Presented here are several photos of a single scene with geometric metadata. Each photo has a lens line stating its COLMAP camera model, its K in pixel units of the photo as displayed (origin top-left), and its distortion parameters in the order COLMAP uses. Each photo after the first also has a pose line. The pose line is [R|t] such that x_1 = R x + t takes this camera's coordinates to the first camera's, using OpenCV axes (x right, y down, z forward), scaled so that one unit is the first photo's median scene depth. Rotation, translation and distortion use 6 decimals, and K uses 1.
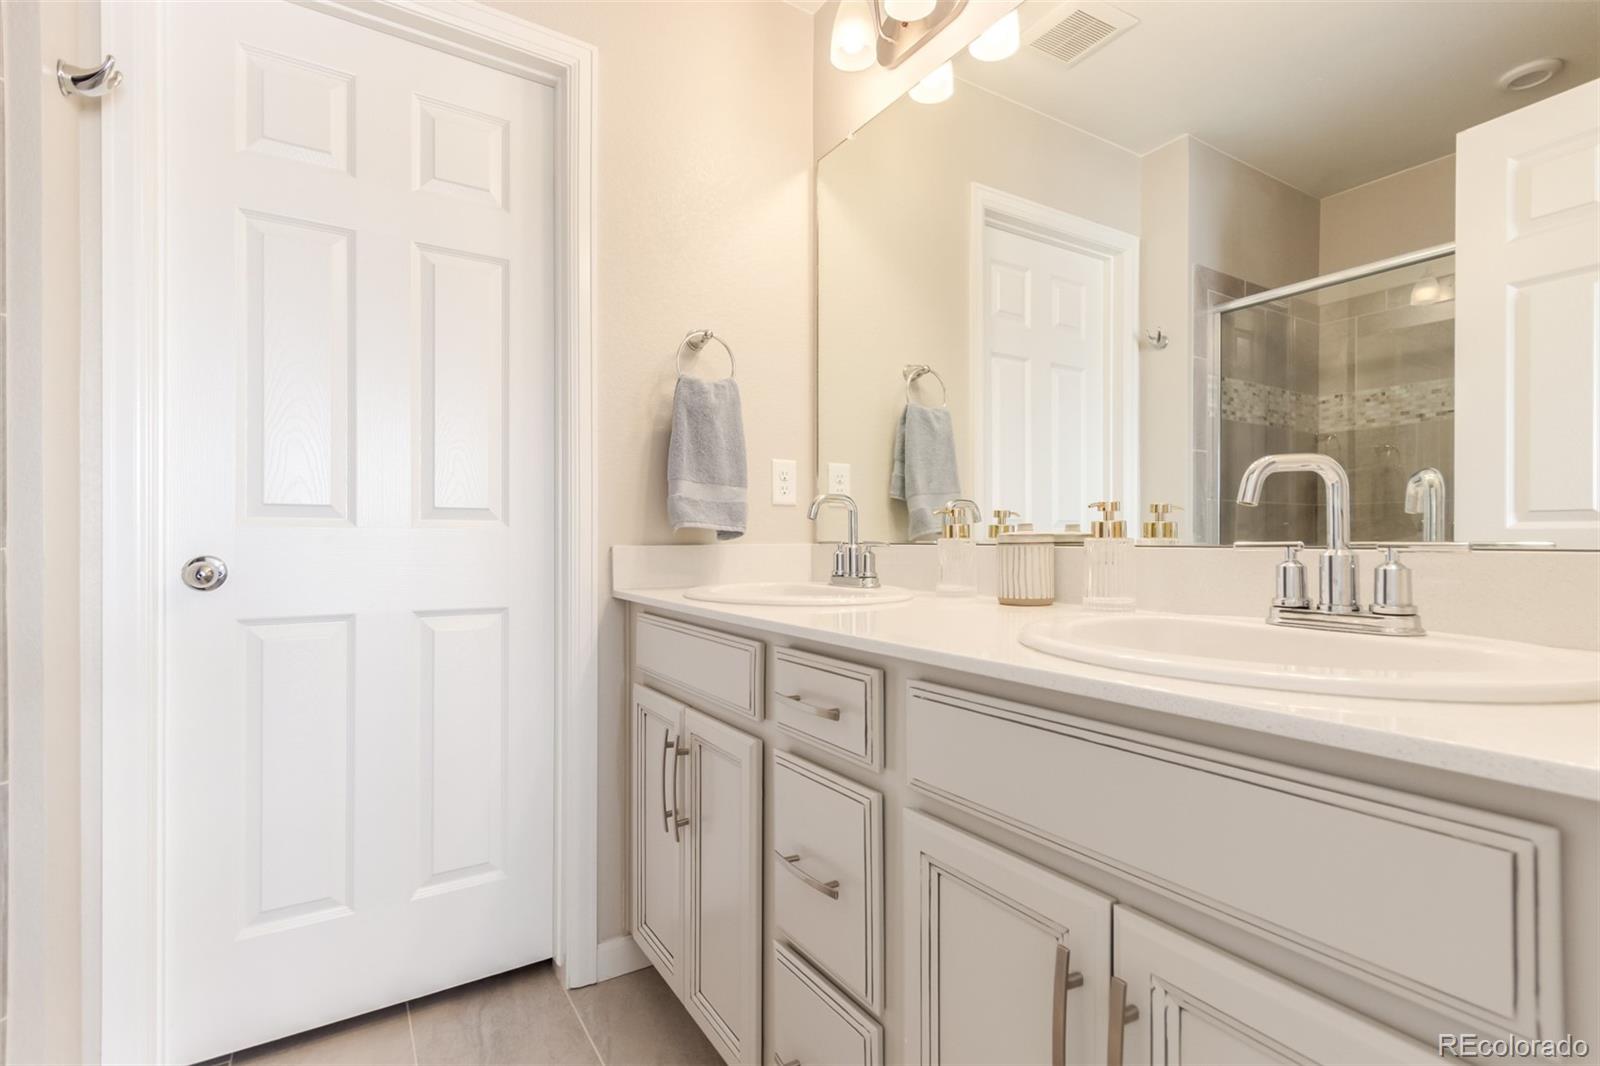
lens RADIAL K [[752.5, 0, 800.1], [0, 752.5, 531.1], [0, 0, 1]] dist [0.000165, -0.000014]
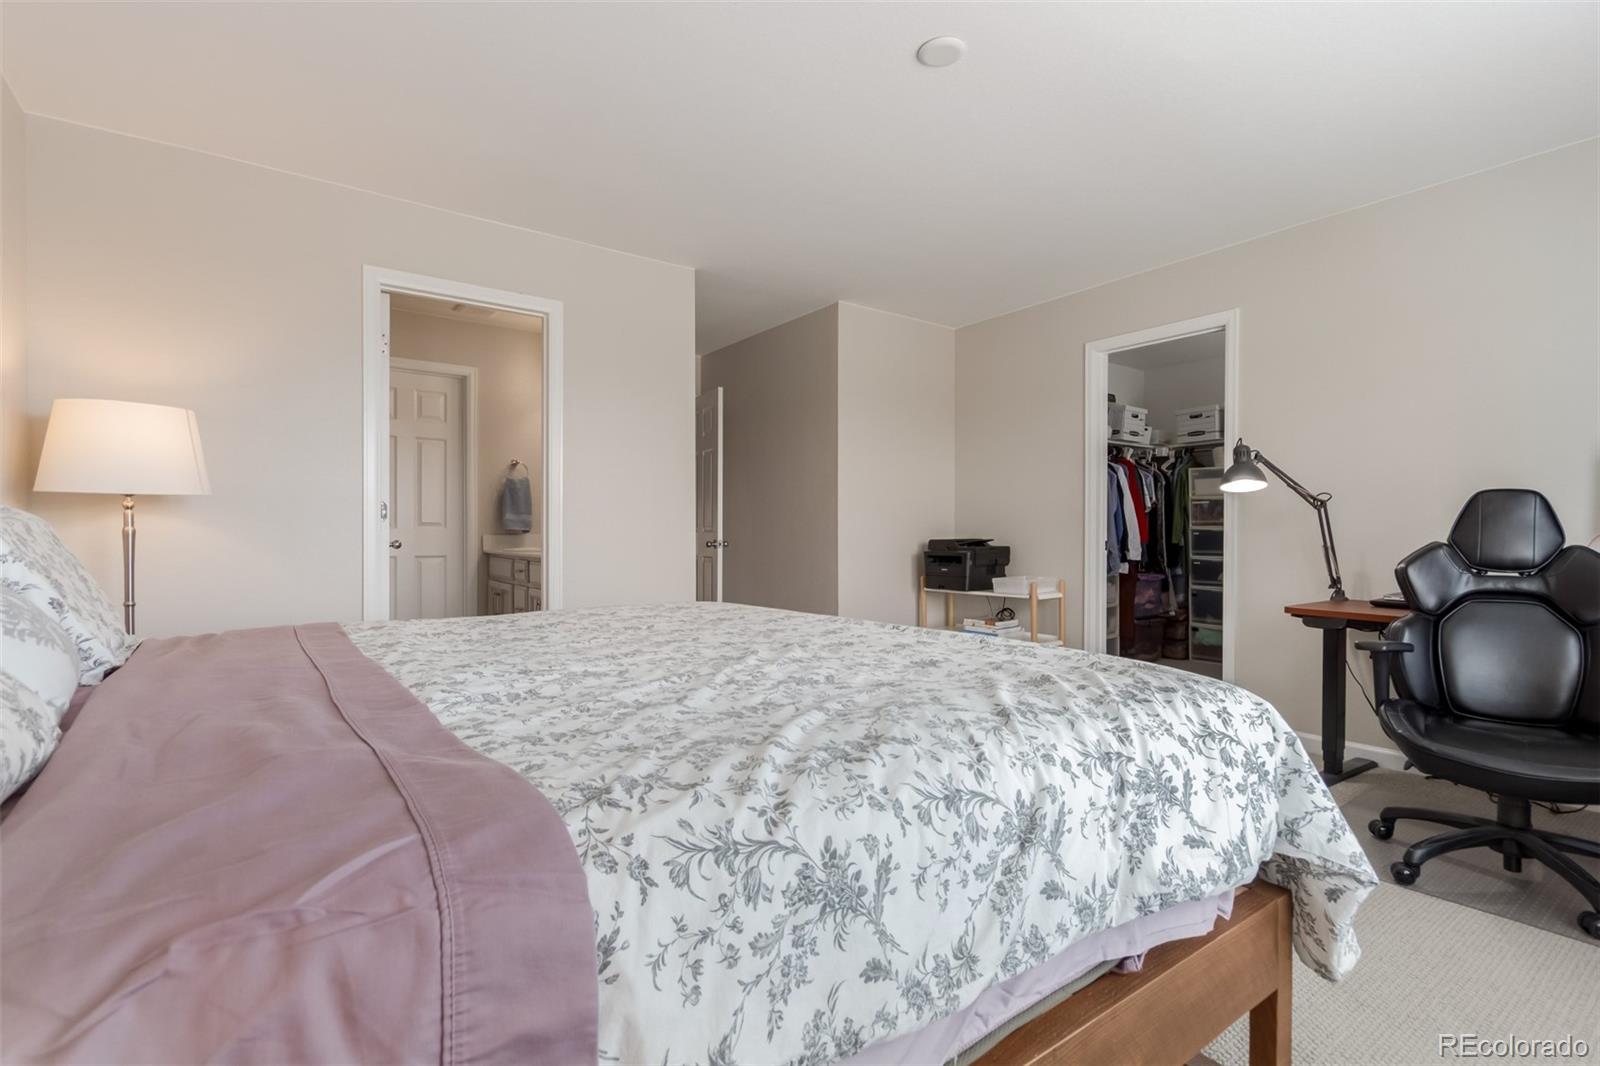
lens RADIAL K [[752.5, 0, 799.6], [0, 752.5, 535.2], [0, 0, 1]] dist [0.000165, -0.000014]
pose [[0.997123, -0.003872, 0.075704, 0.755314], [0.003563, 0.999985, 0.004215, 0.011356], [-0.075719, -0.003933, 0.997121, -2.013788]]
